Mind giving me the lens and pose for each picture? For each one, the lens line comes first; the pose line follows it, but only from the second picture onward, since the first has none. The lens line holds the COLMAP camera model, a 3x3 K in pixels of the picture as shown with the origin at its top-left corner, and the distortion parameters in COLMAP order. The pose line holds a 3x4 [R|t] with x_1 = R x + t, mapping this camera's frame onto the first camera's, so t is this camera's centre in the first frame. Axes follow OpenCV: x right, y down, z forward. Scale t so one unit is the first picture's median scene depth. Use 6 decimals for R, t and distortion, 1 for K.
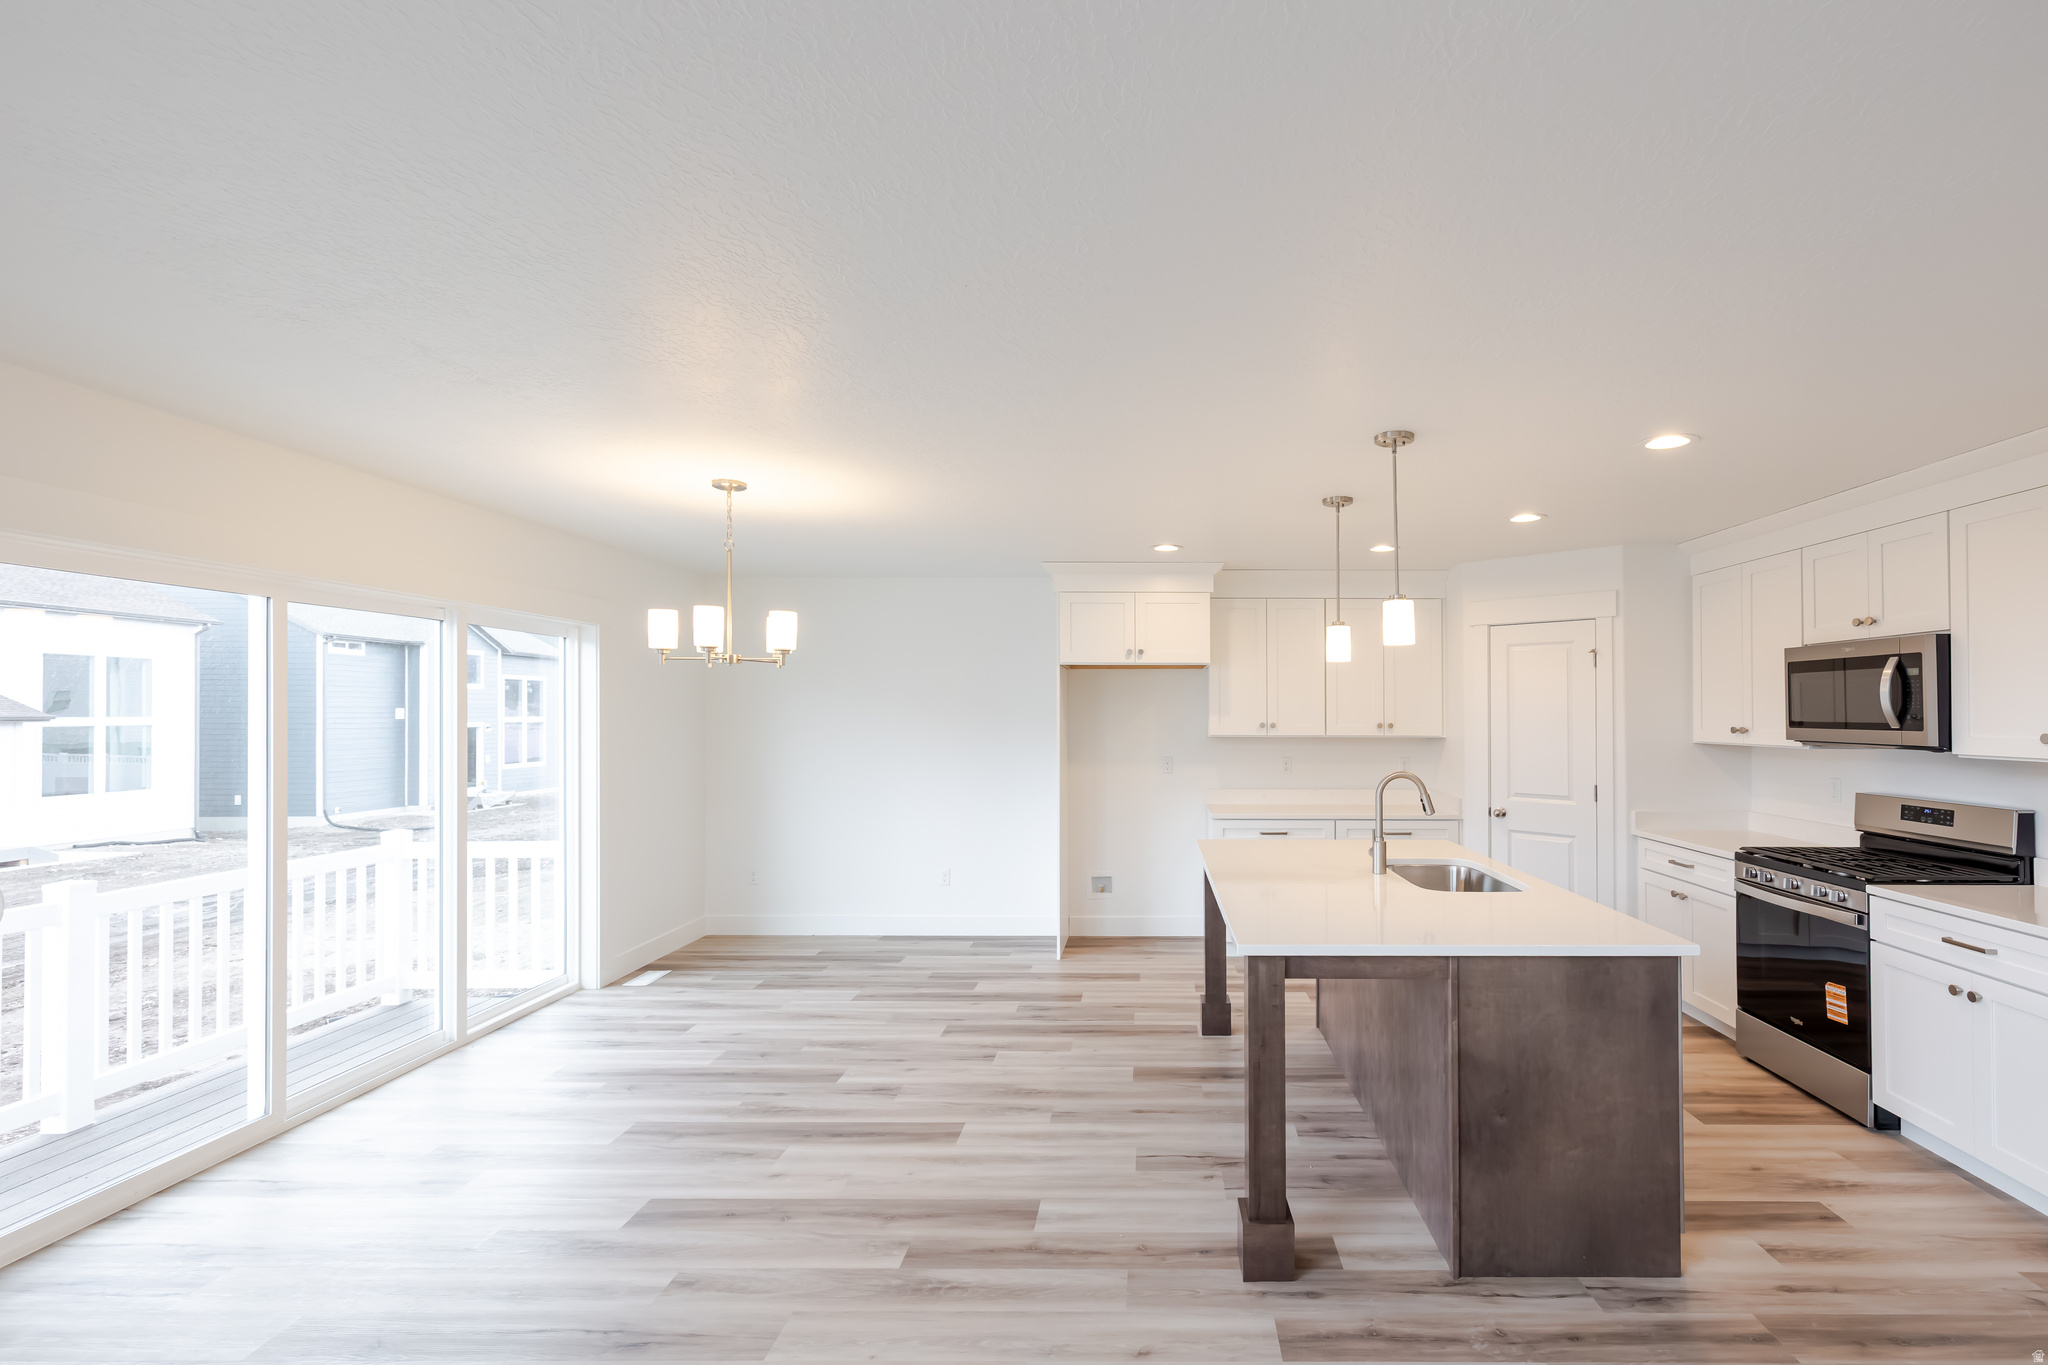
lens RADIAL K [[918.6, 0, 1133.0], [0, 918.6, 710.4], [0, 0, 1]] dist [-0.005205, 0.002634]
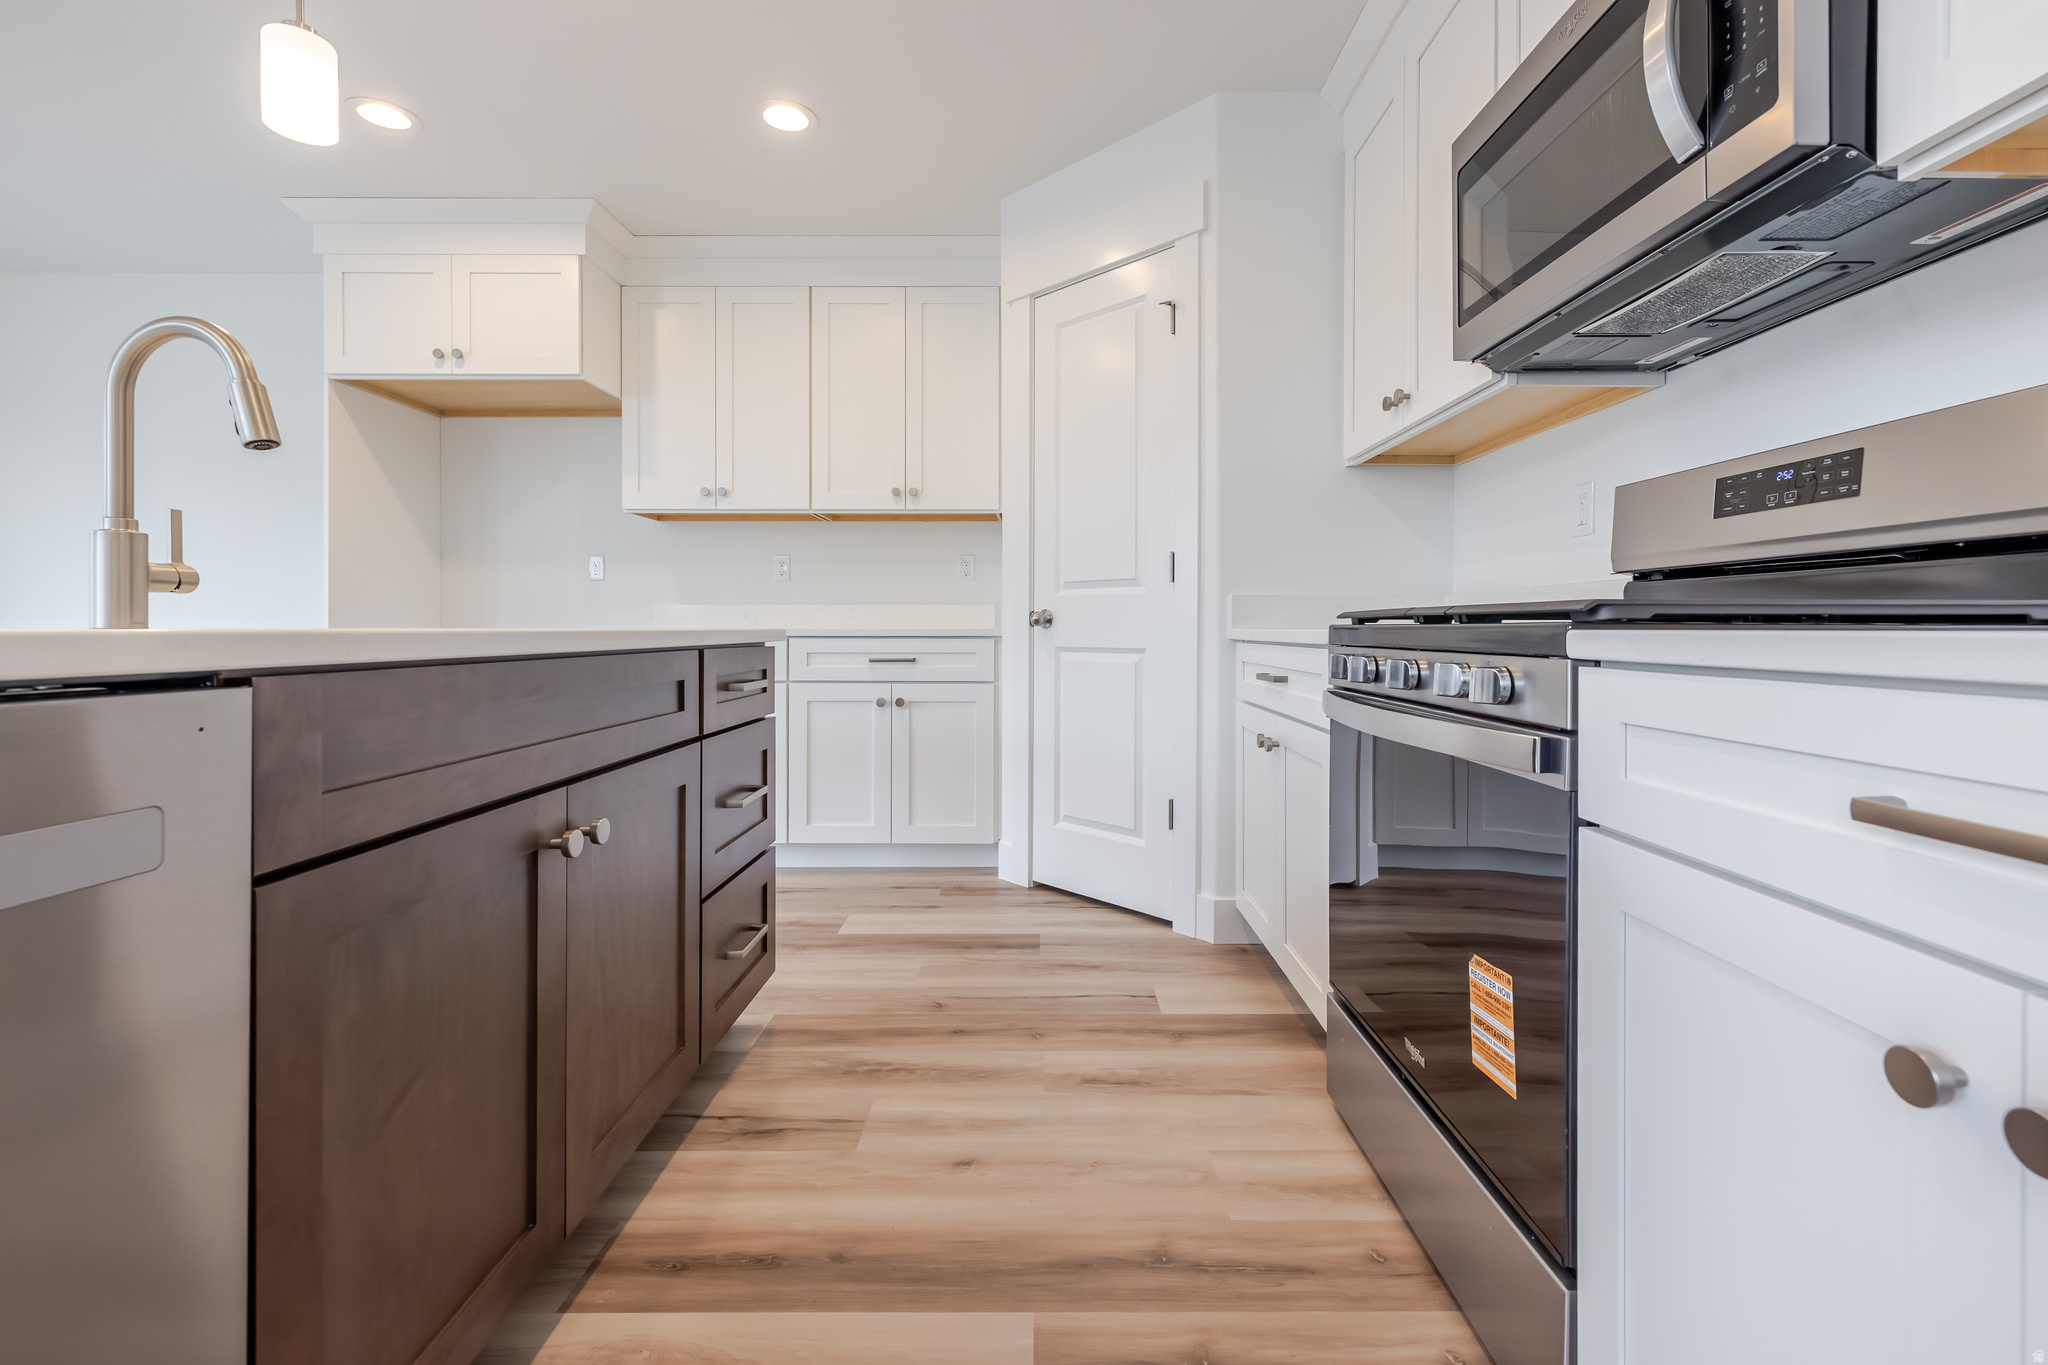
lens RADIAL K [[887.8, 0, 1027.8], [0, 887.8, 641.8], [0, 0, 1]] dist [0.008241, -0.001272]
pose [[0.999917, -0.001586, 0.012801, 0.548839], [0.001313, 0.999772, 0.021311, 0.163766], [-0.012832, -0.021292, 0.999691, 0.633157]]
